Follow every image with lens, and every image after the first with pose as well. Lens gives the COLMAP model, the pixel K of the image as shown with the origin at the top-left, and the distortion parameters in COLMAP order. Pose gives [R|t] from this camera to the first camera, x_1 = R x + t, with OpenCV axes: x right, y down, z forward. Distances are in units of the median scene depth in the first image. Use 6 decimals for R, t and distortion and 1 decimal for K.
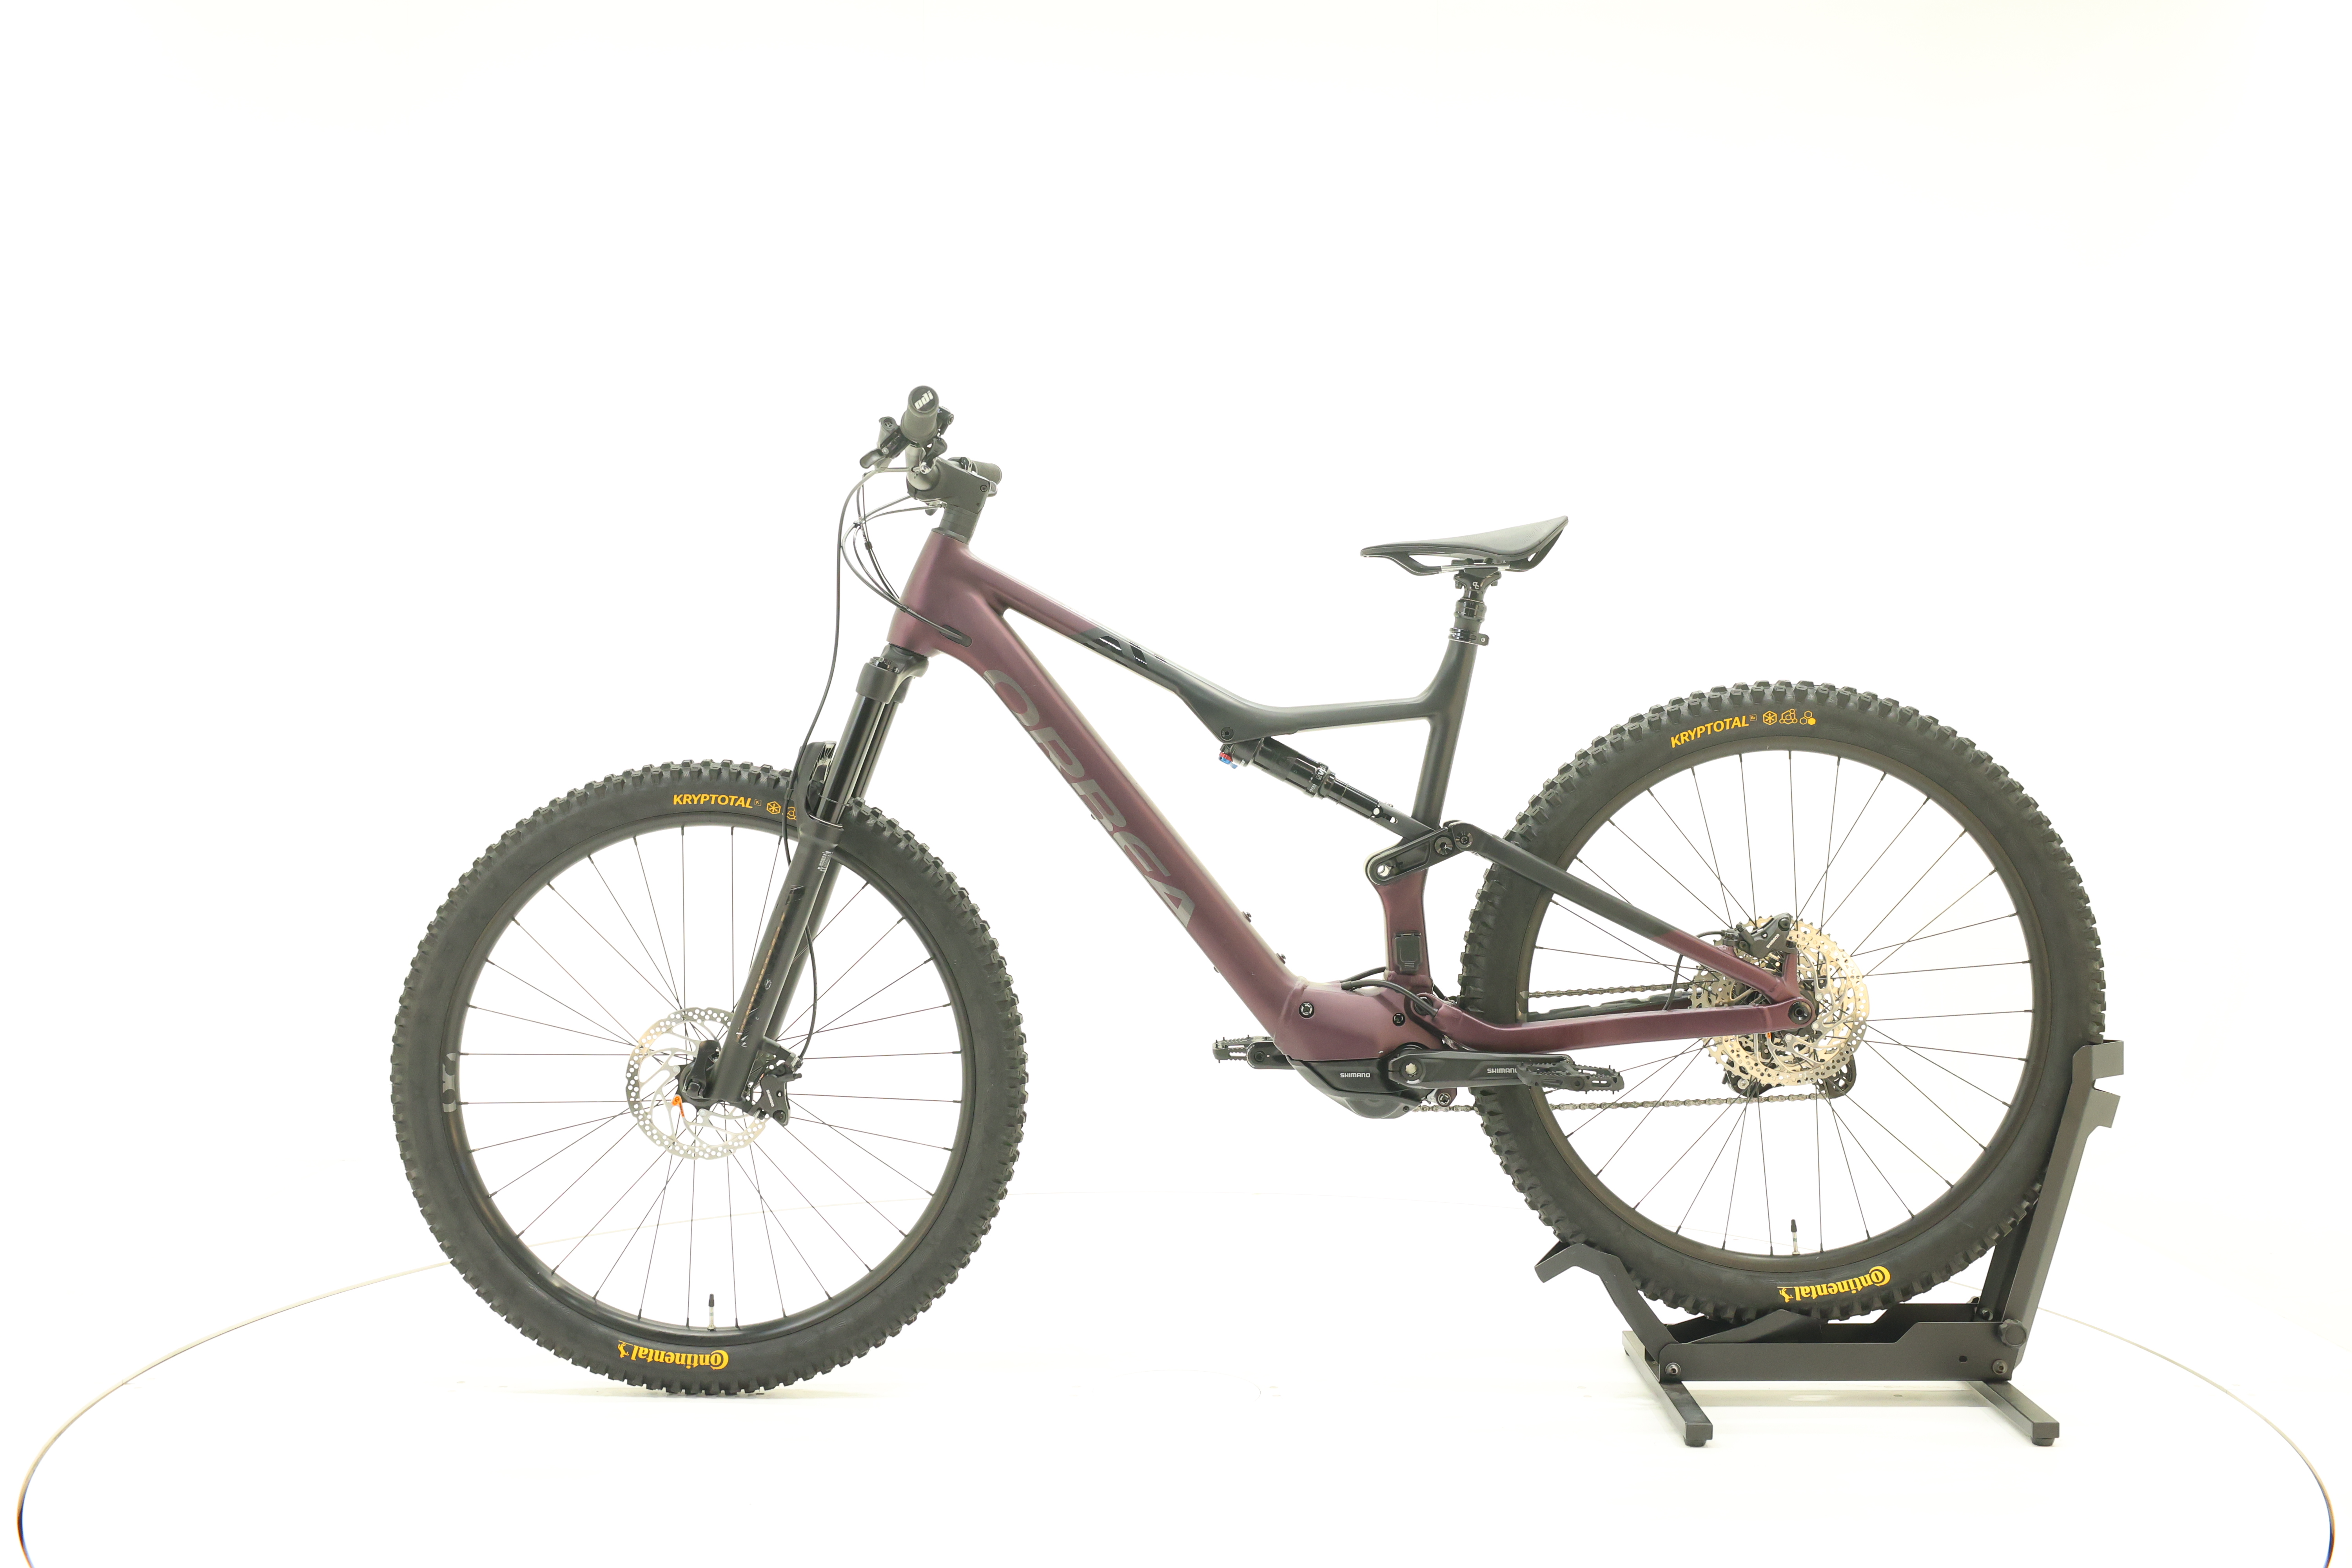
lens RADIAL K [[2509.7, 0, 1178.0], [0, 2509.7, 783.5], [0, 0, 1]] dist [0.023765, 0.000000]
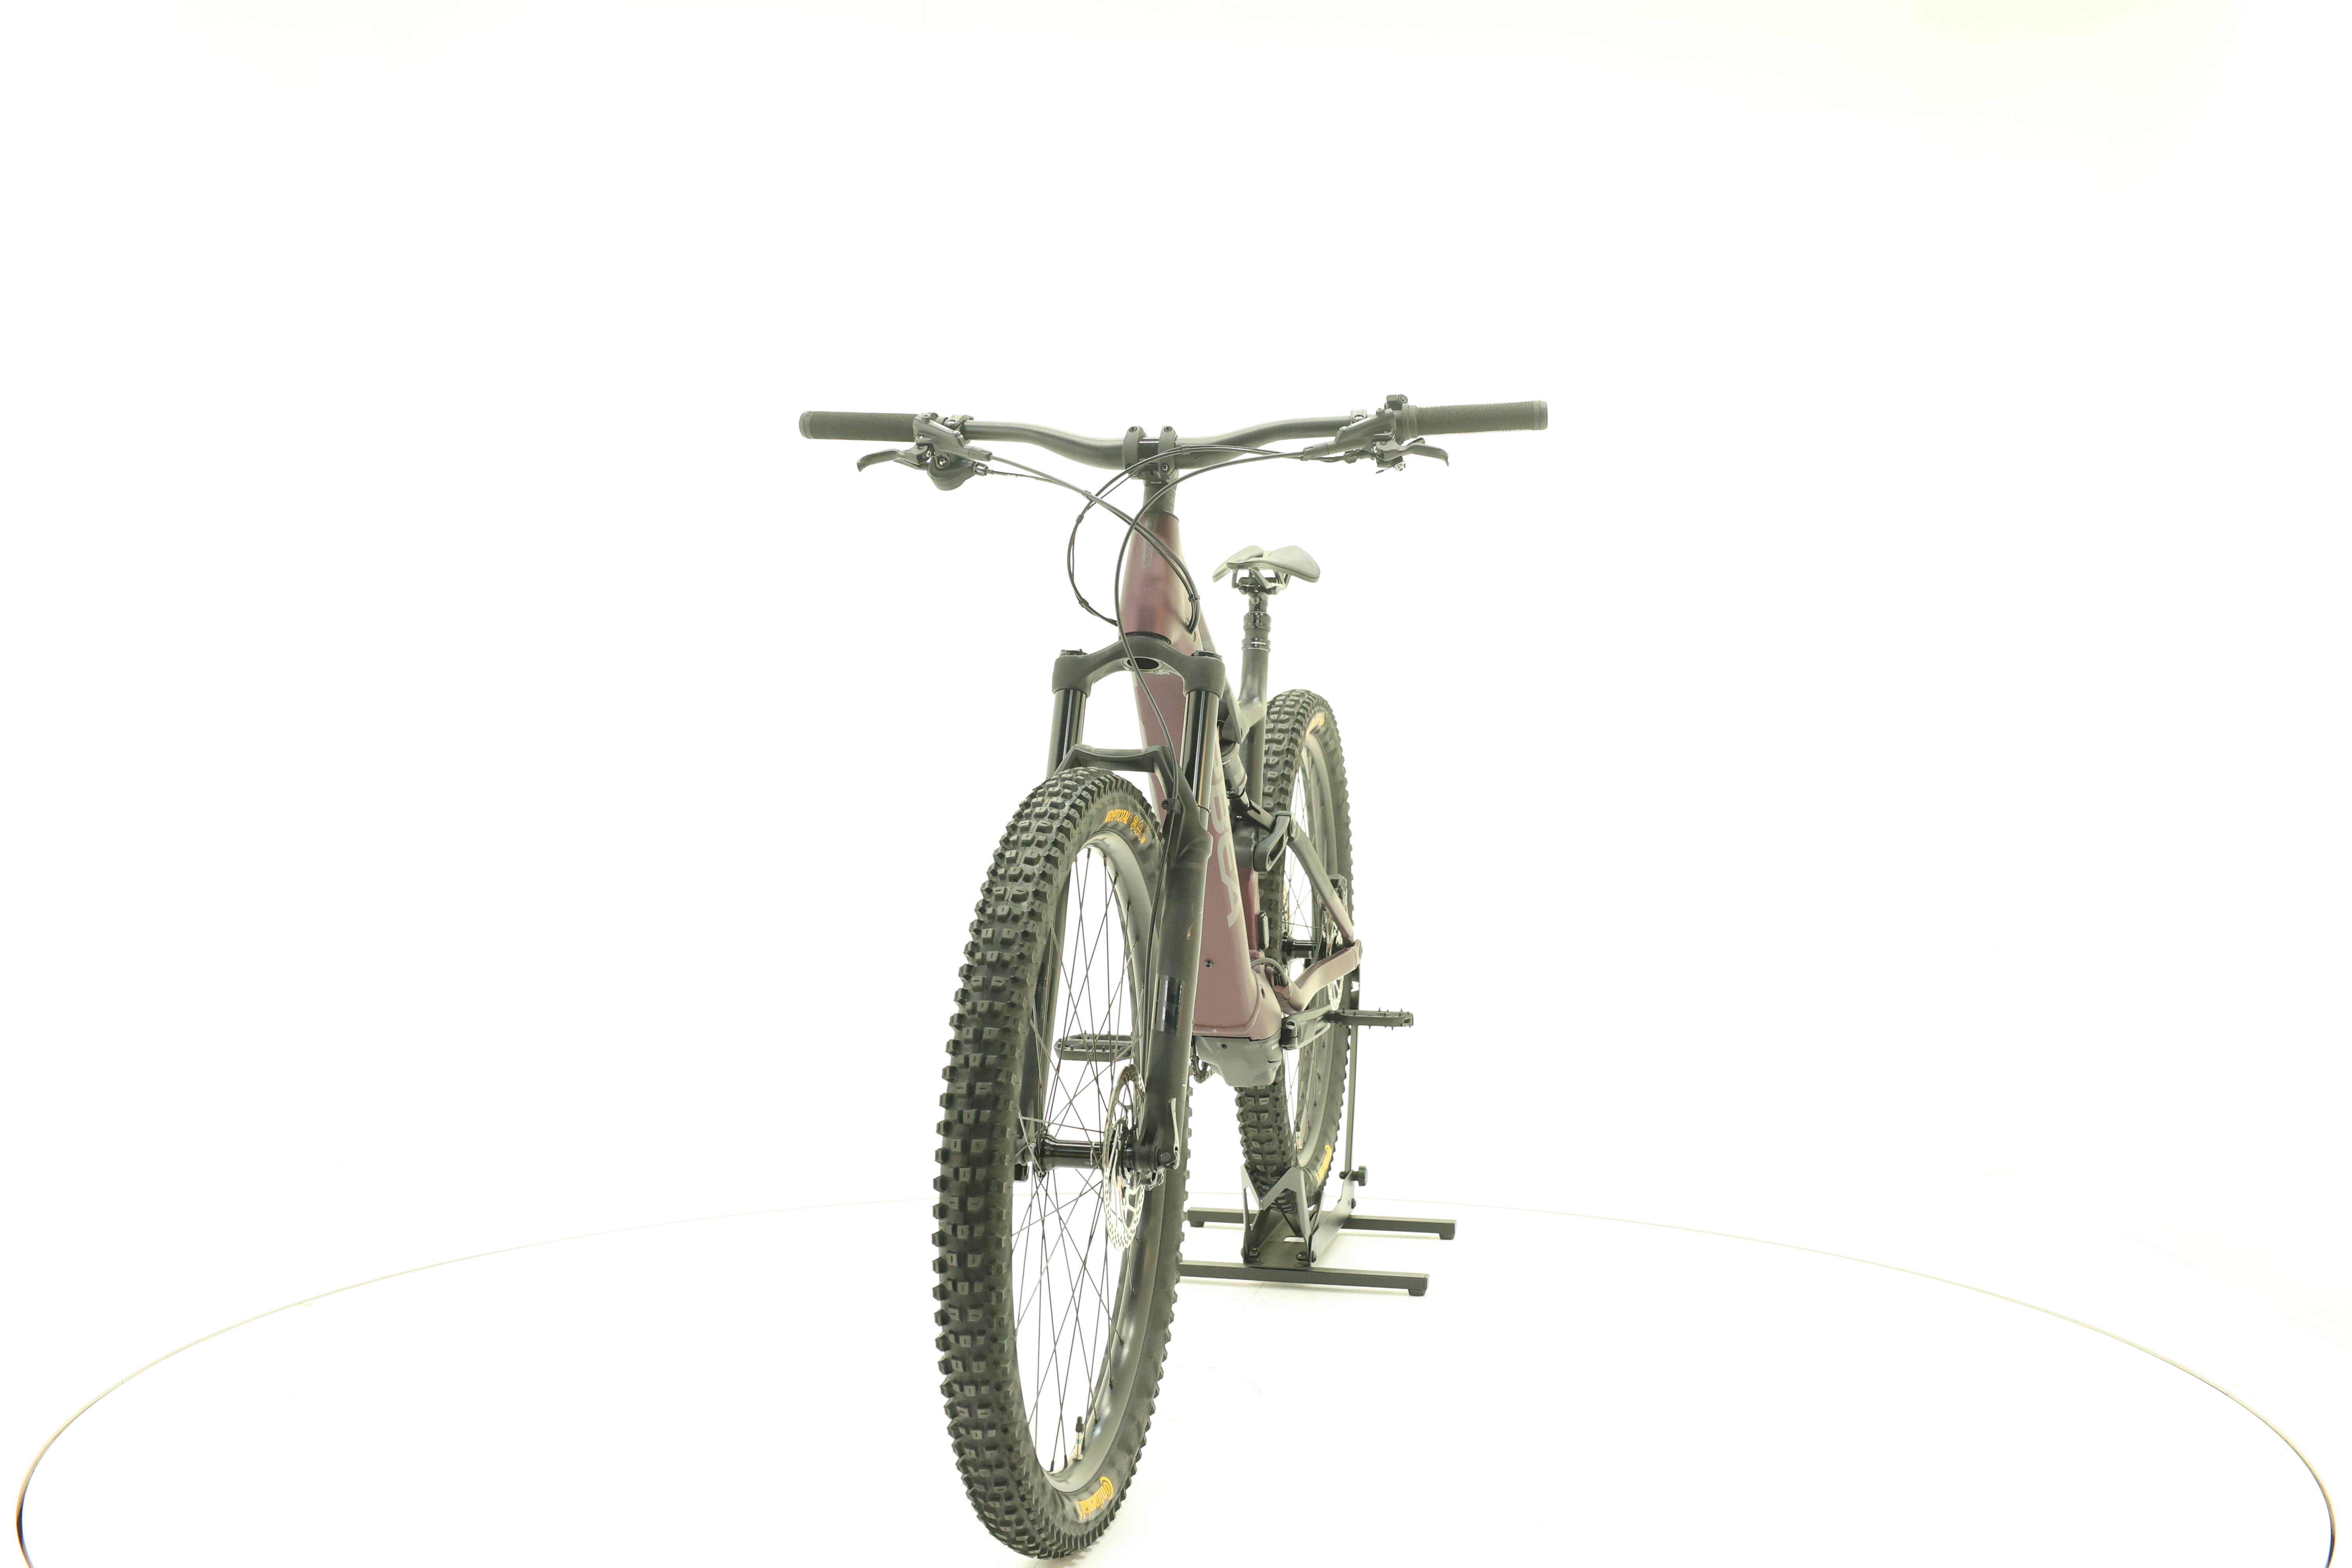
lens RADIAL K [[2509.7, 0, 1176.0], [0, 2509.7, 778.7], [0, 0, 1]] dist [0.023765, 0.000000]
pose [[0.210495, -0.022623, 0.977333, -0.984415], [0.016502, 0.999672, 0.019586, -0.021698], [-0.977456, 0.012005, 0.210799, 0.797749]]
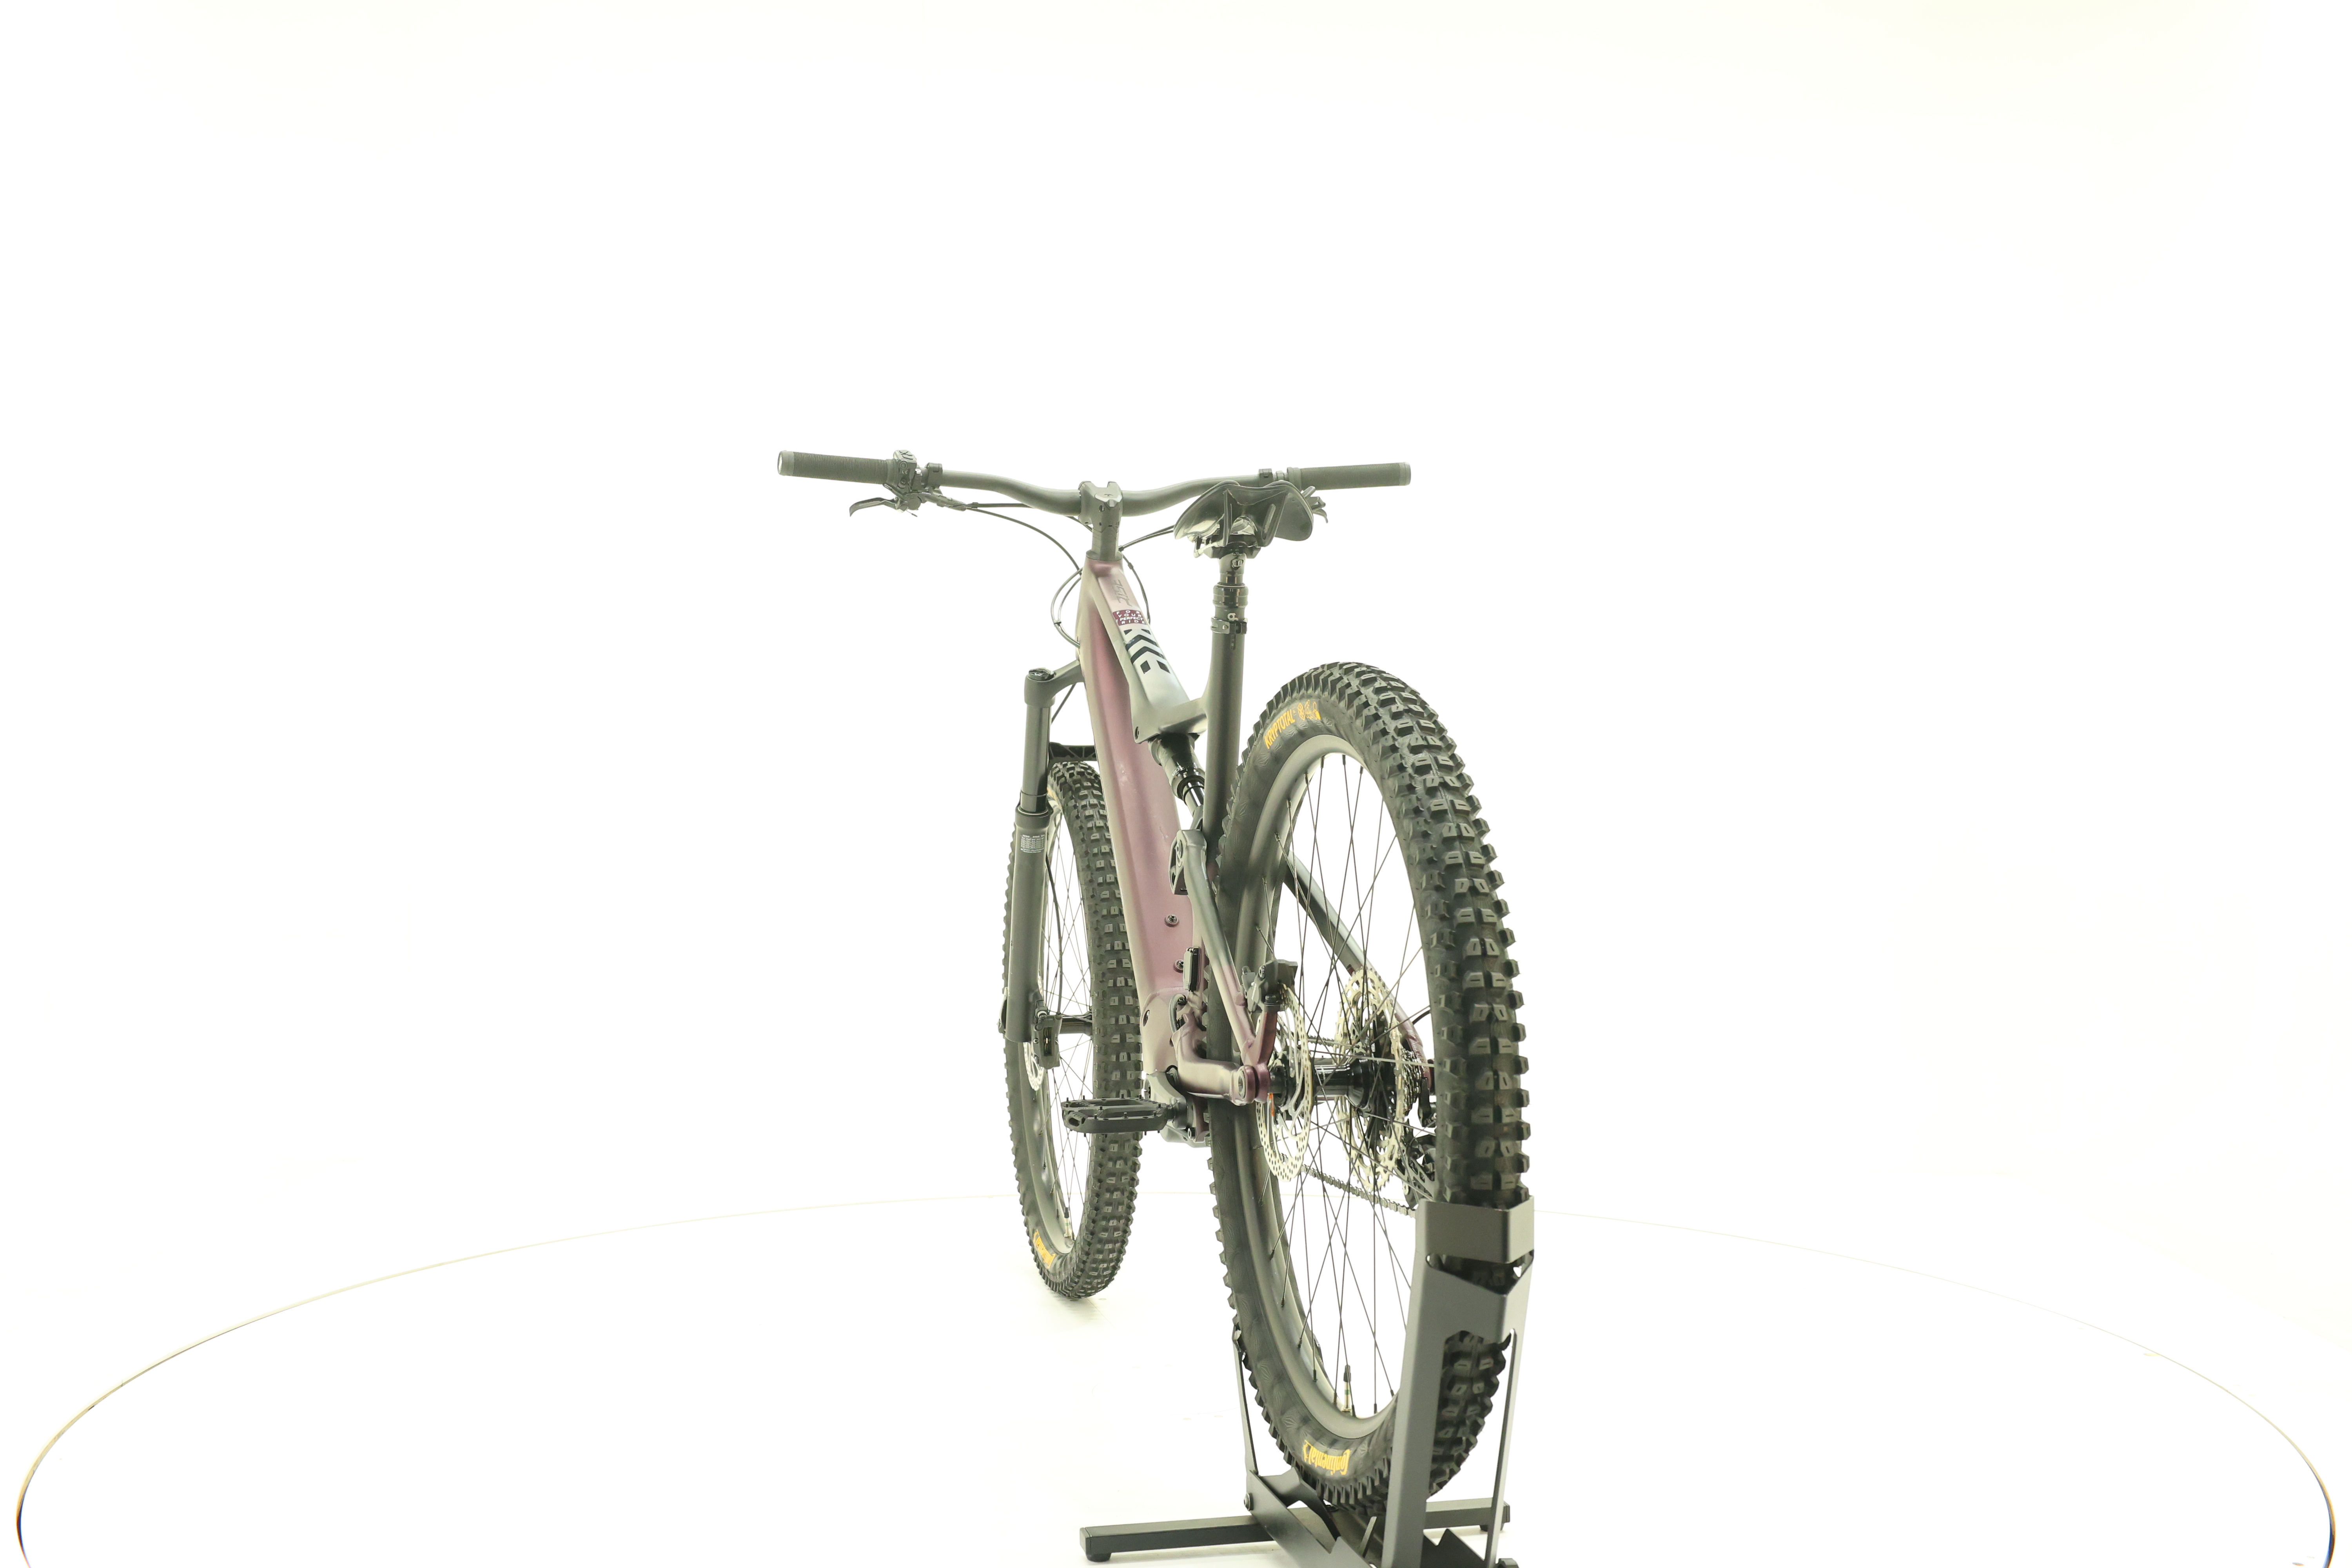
lens RADIAL K [[2509.7, 0, 1178.5], [0, 2509.7, 789.6], [0, 0, 1]] dist [0.023765, 0.000000]
pose [[0.235015, 0.019106, -0.971804, 0.980067], [-0.025025, 0.999594, 0.013601, -0.011508], [0.971670, 0.021123, 0.235397, 0.772828]]
